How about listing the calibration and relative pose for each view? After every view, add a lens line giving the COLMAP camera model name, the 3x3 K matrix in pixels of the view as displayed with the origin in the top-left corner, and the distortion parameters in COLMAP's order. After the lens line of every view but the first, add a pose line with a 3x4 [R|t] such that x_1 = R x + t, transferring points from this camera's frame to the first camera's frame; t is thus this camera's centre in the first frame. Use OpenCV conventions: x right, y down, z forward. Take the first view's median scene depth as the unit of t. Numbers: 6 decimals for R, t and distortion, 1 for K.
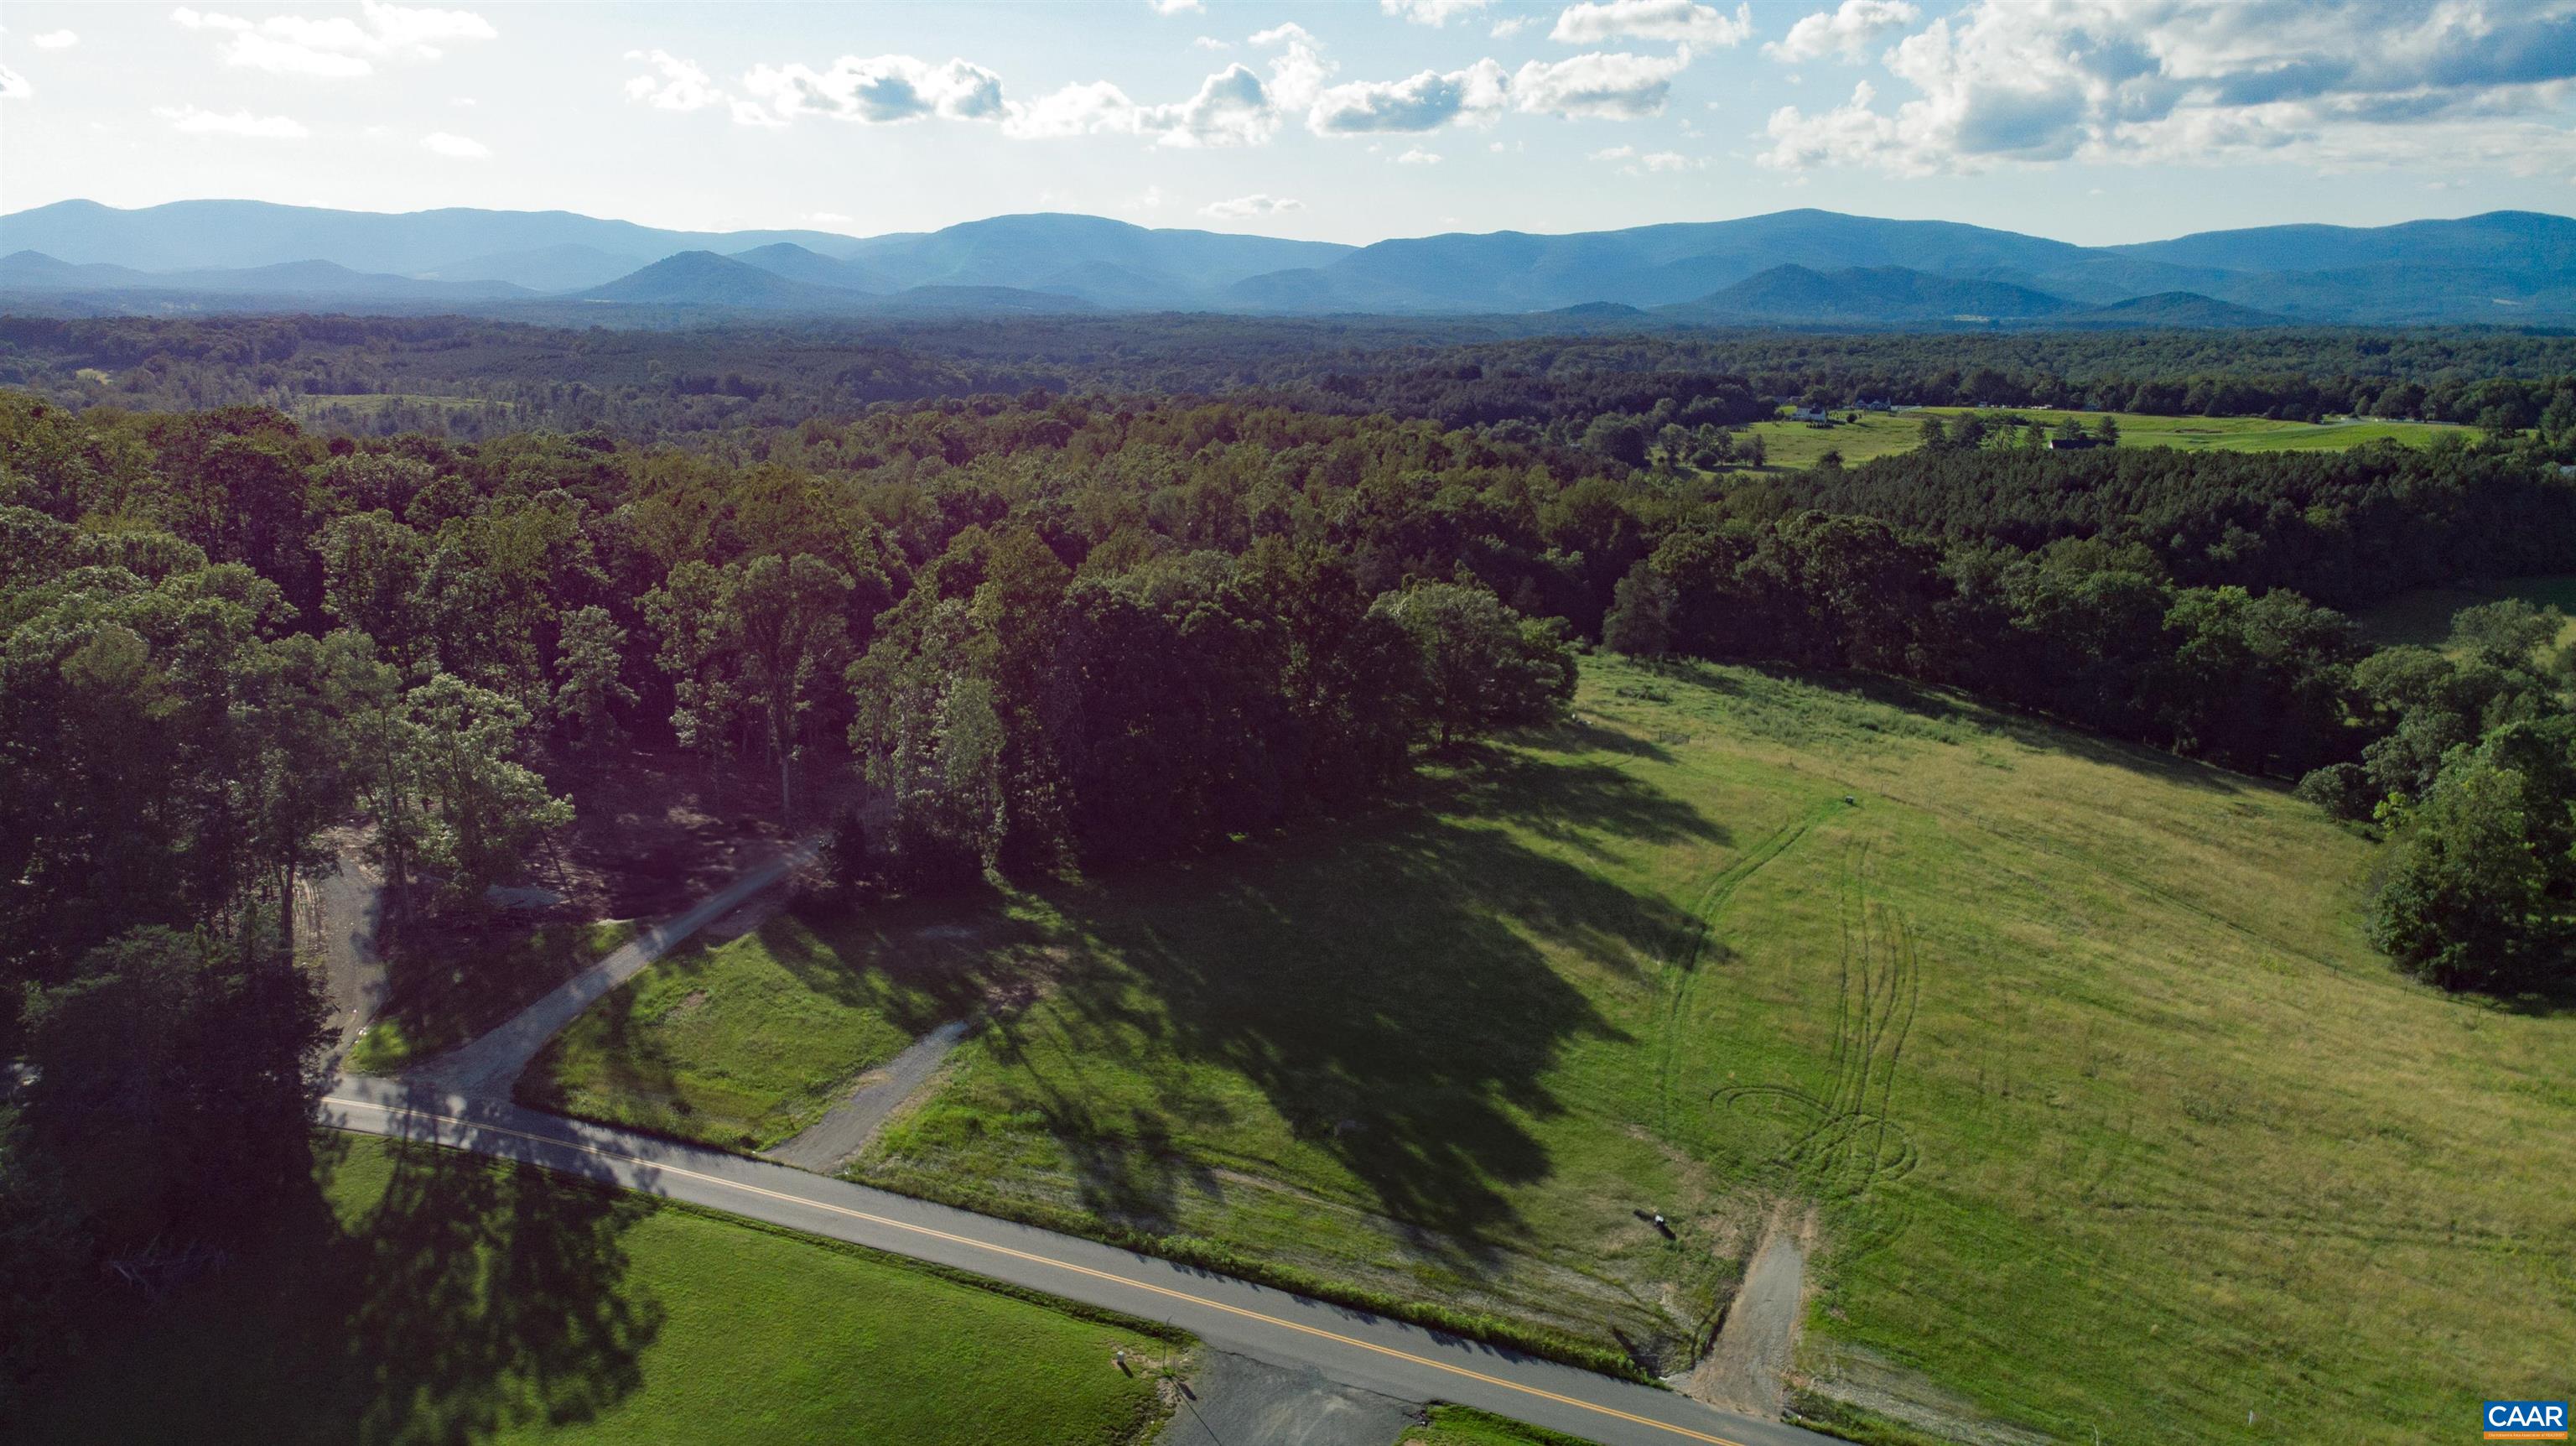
lens RADIAL K [[1877.8, 0, 1289.7], [0, 1877.8, 722.1], [0, 0, 1]] dist [0.027918, 0.020754]
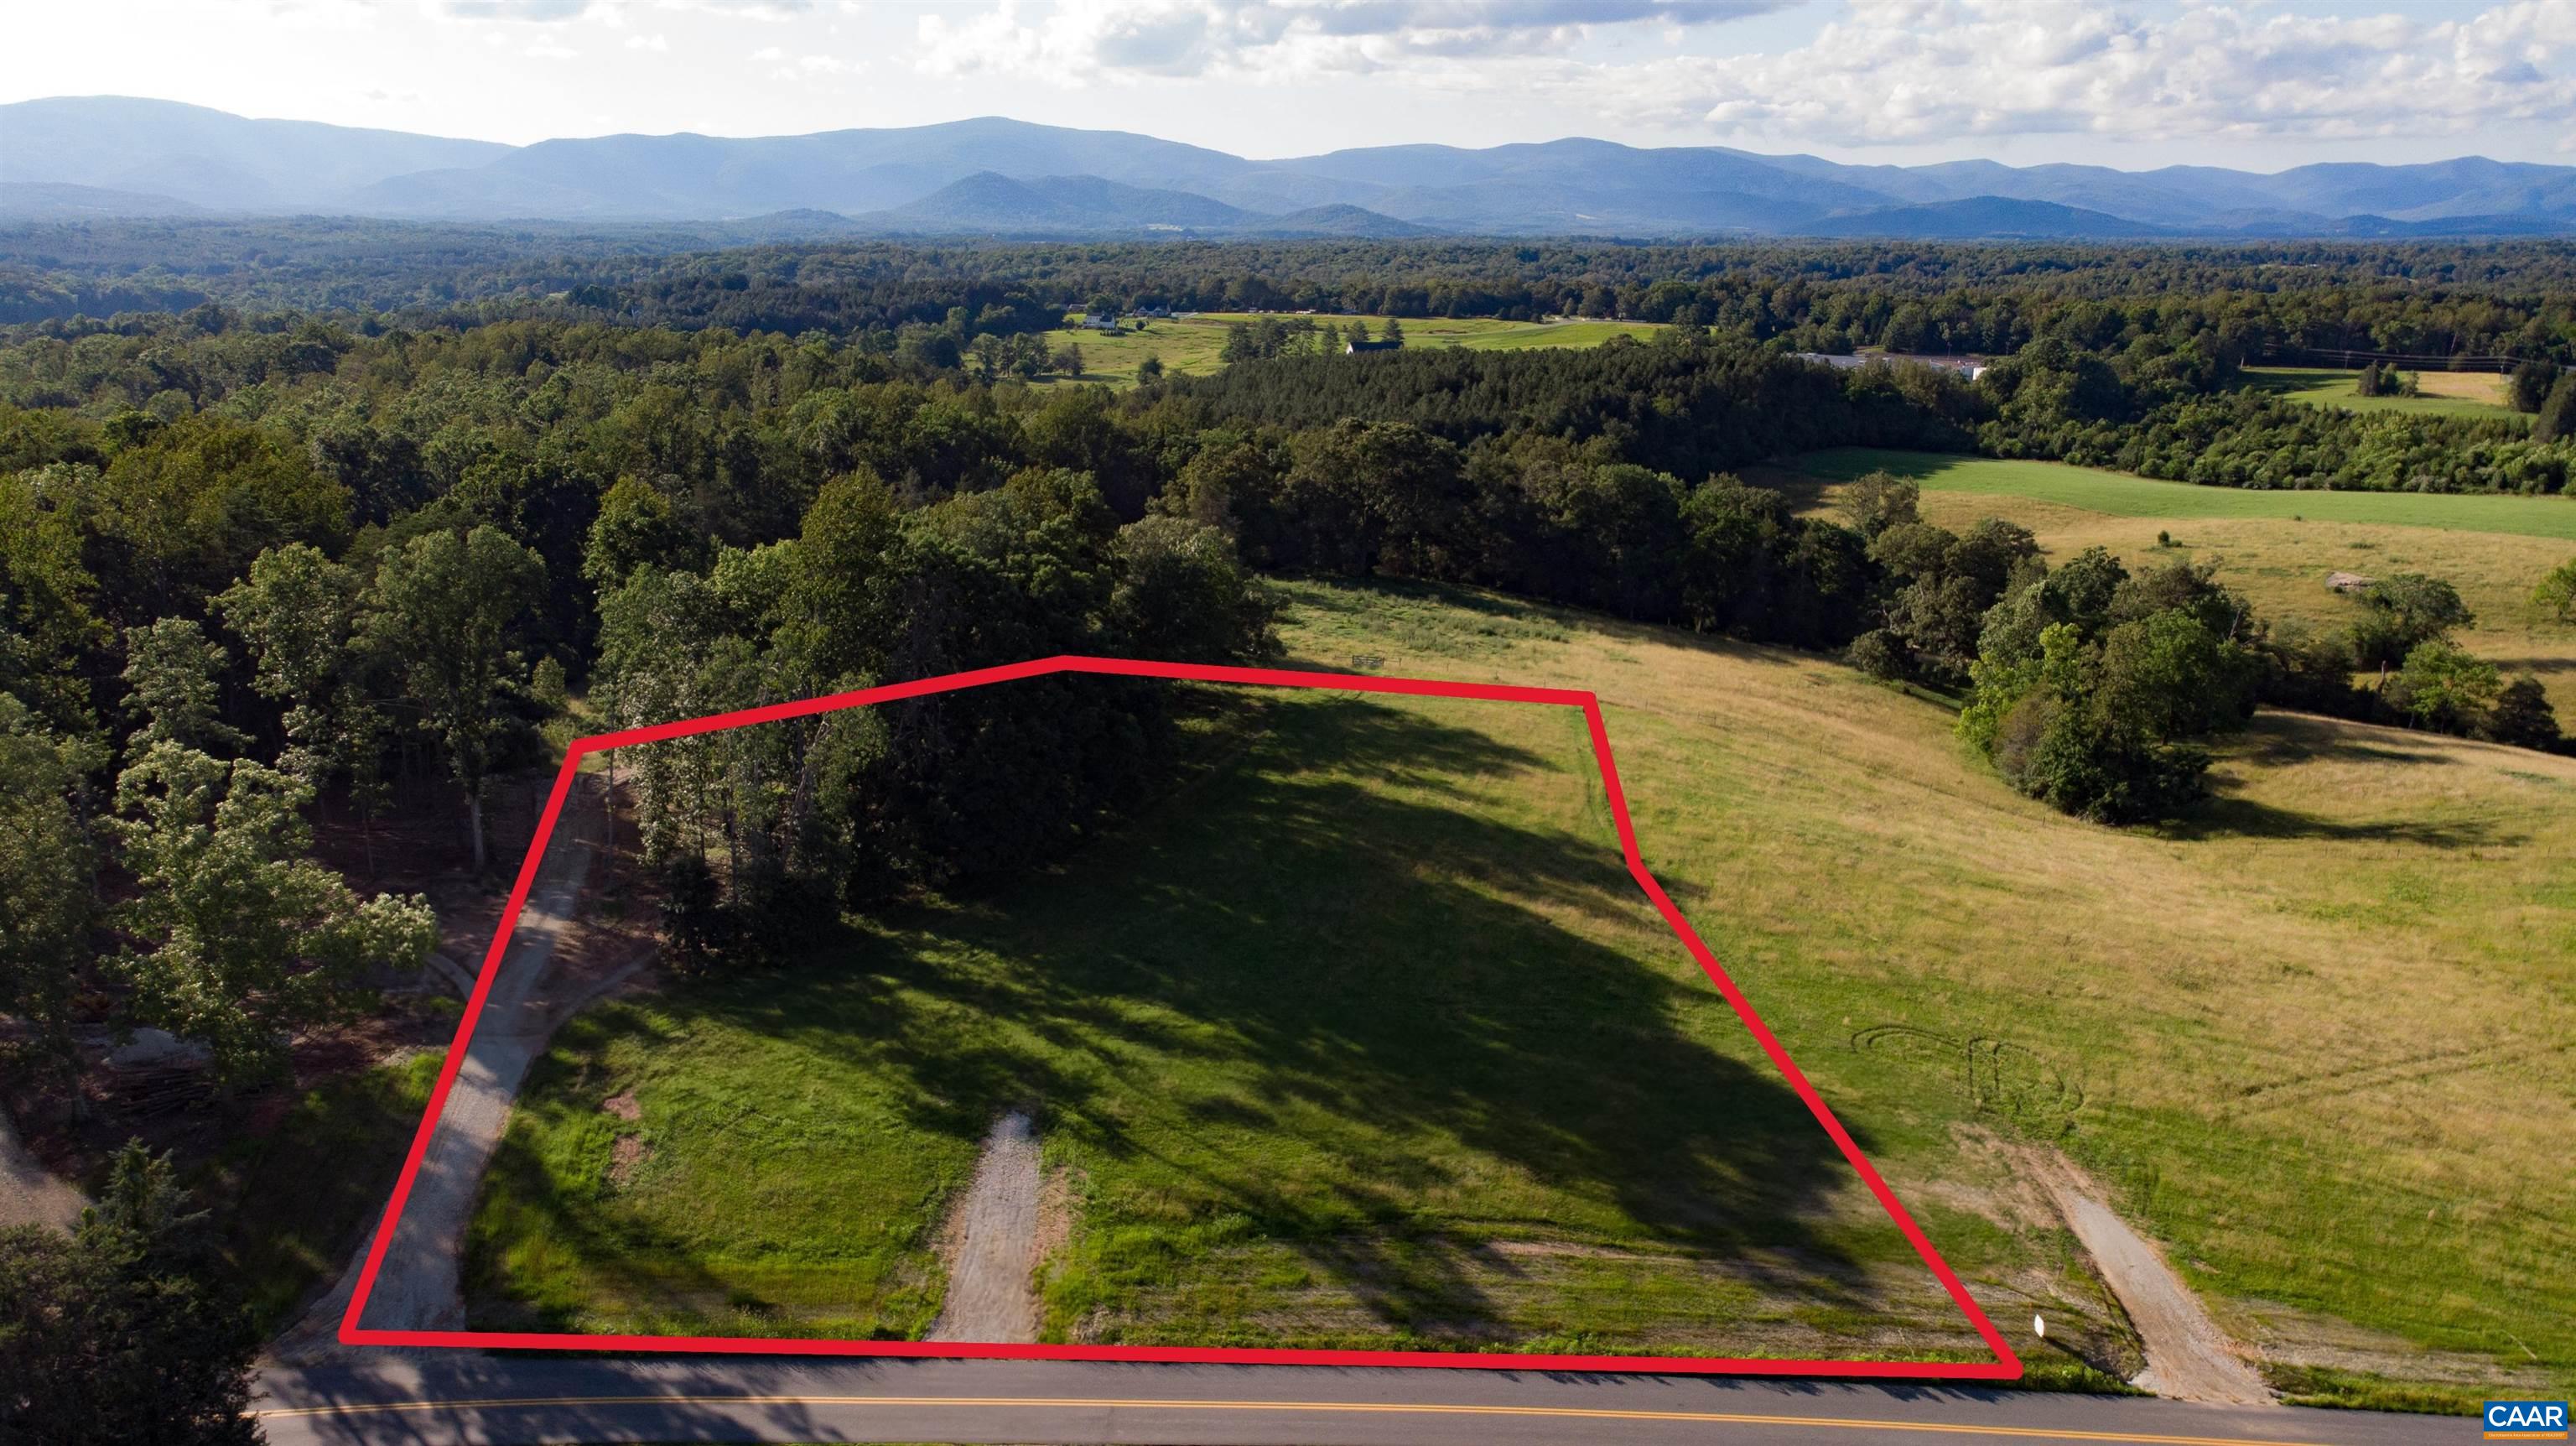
lens RADIAL K [[1877.8, 0, 1287.6], [0, 1877.8, 716.1], [0, 0, 1]] dist [0.027918, 0.020754]
pose [[0.917117, -0.101315, 0.385529, -0.257937], [0.084770, 0.994609, 0.059722, -0.030902], [-0.389501, -0.022091, 0.920761, 0.170686]]
